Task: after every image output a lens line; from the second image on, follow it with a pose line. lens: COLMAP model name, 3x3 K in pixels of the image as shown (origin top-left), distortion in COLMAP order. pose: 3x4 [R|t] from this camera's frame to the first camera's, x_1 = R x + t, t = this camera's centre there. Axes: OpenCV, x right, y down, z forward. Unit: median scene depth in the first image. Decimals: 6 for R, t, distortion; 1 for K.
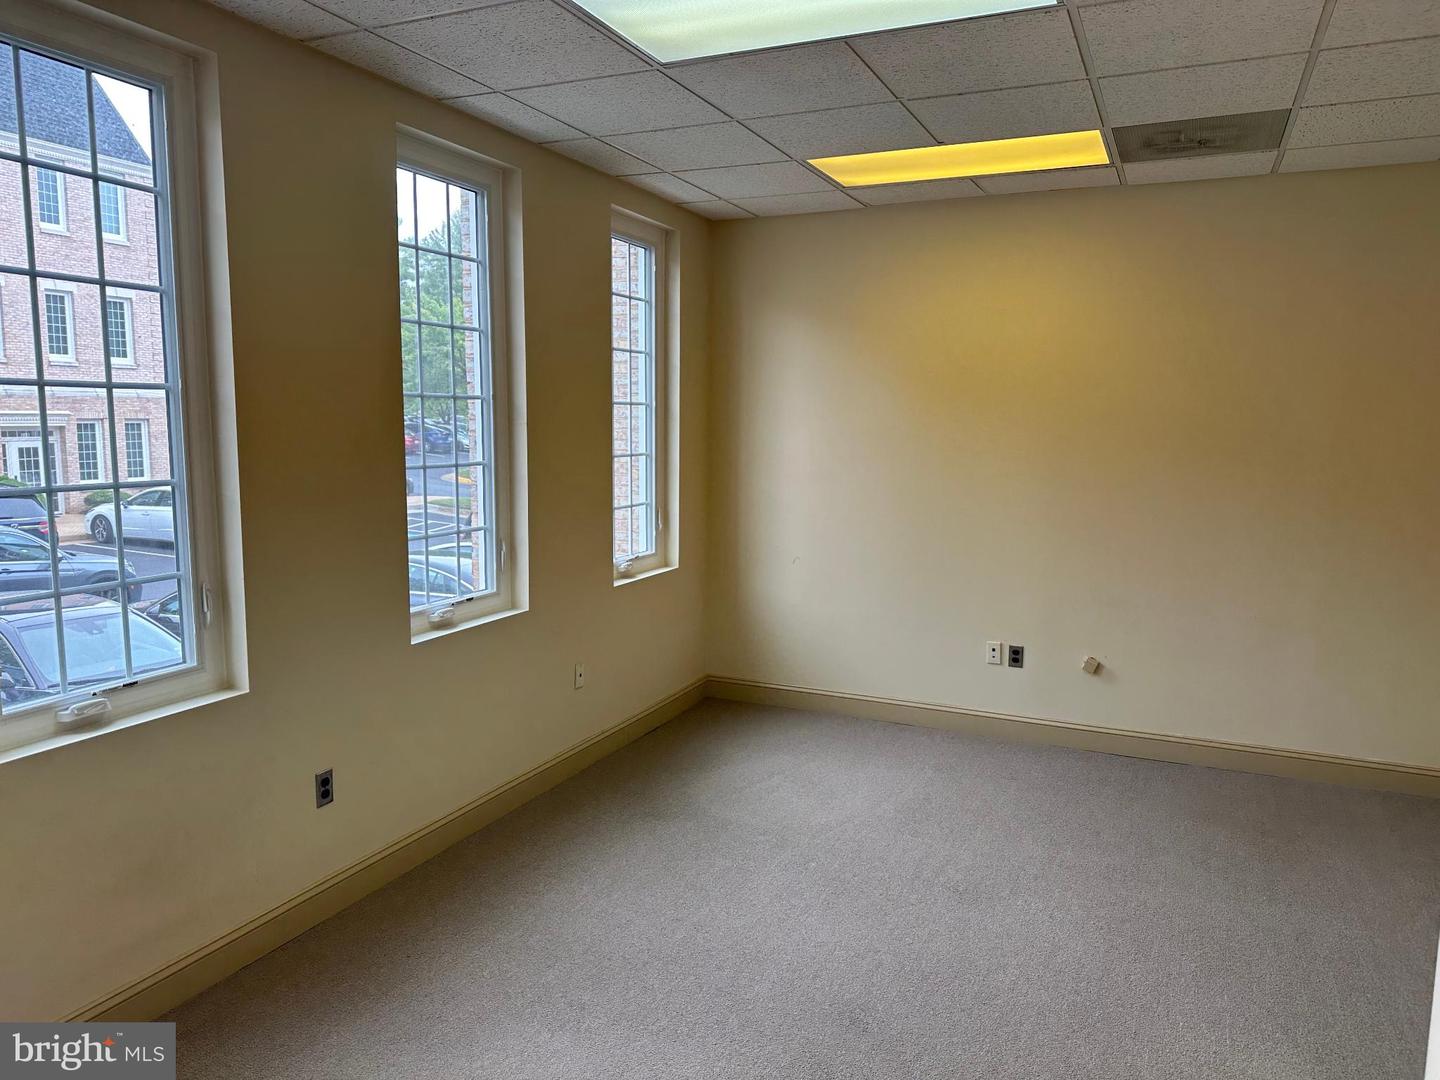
lens RADIAL K [[1018.7, 0, 720.0], [0, 1018.7, 540.0], [0, 0, 1]] dist [0.053058, -0.002518]
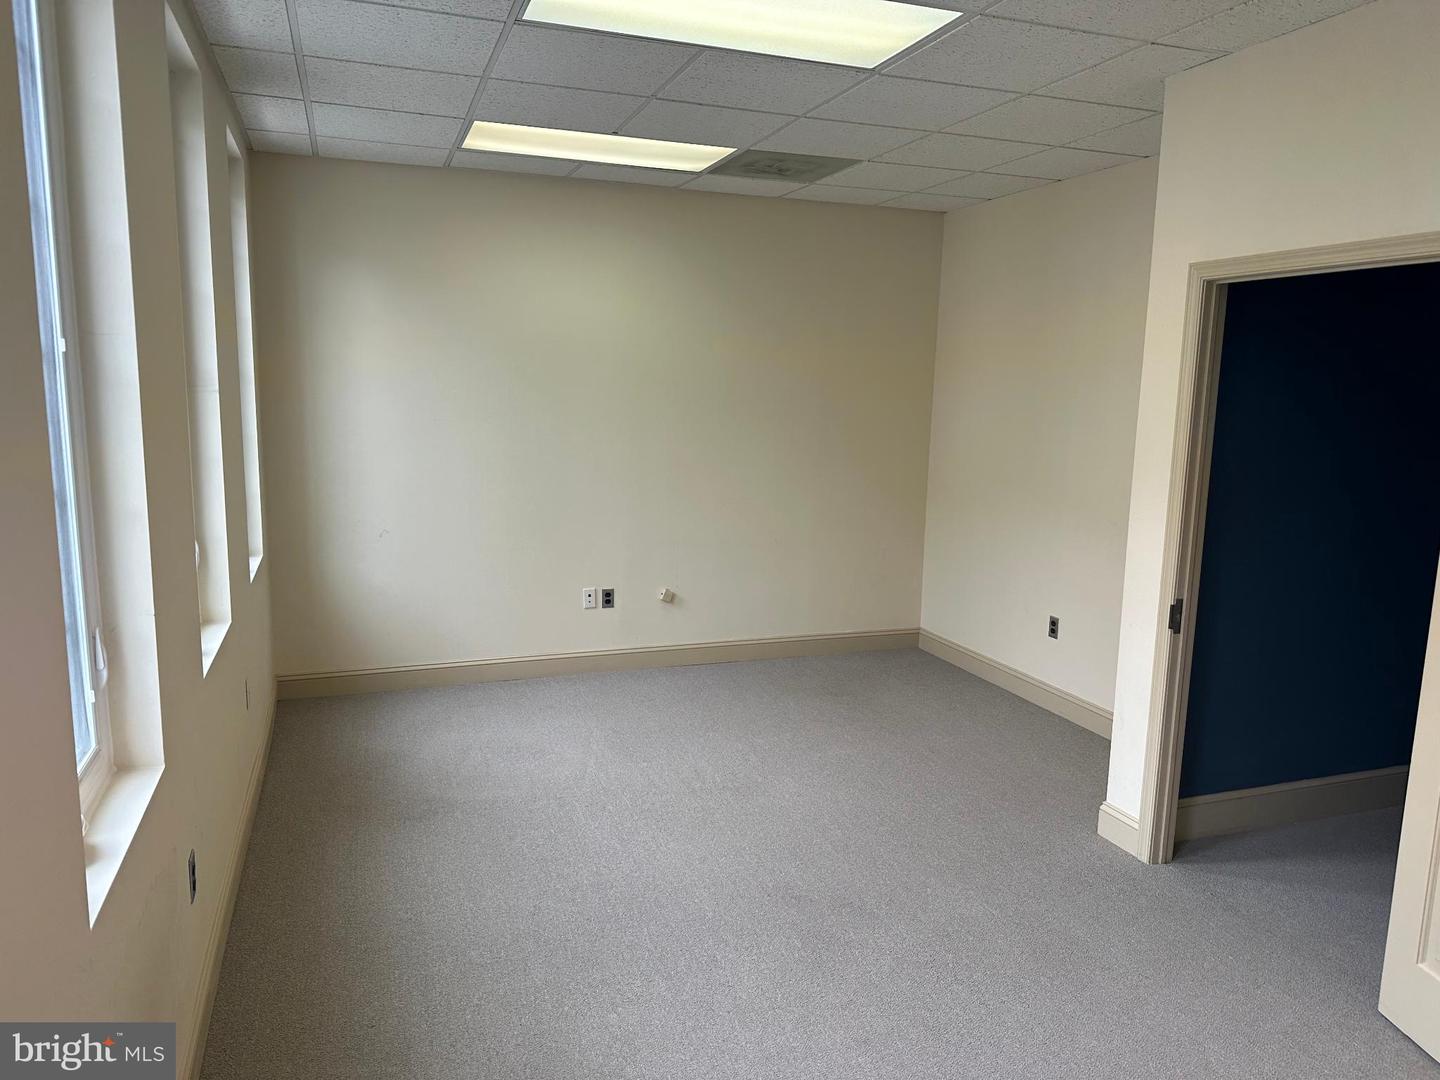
lens RADIAL K [[1018.7, 0, 720.0], [0, 1018.7, 540.0], [0, 0, 1]] dist [0.053058, -0.002518]
pose [[0.715595, -0.105668, 0.690477, -0.388036], [0.075732, 0.994401, 0.073693, -0.023045], [-0.694398, -0.000443, 0.719591, 0.110701]]
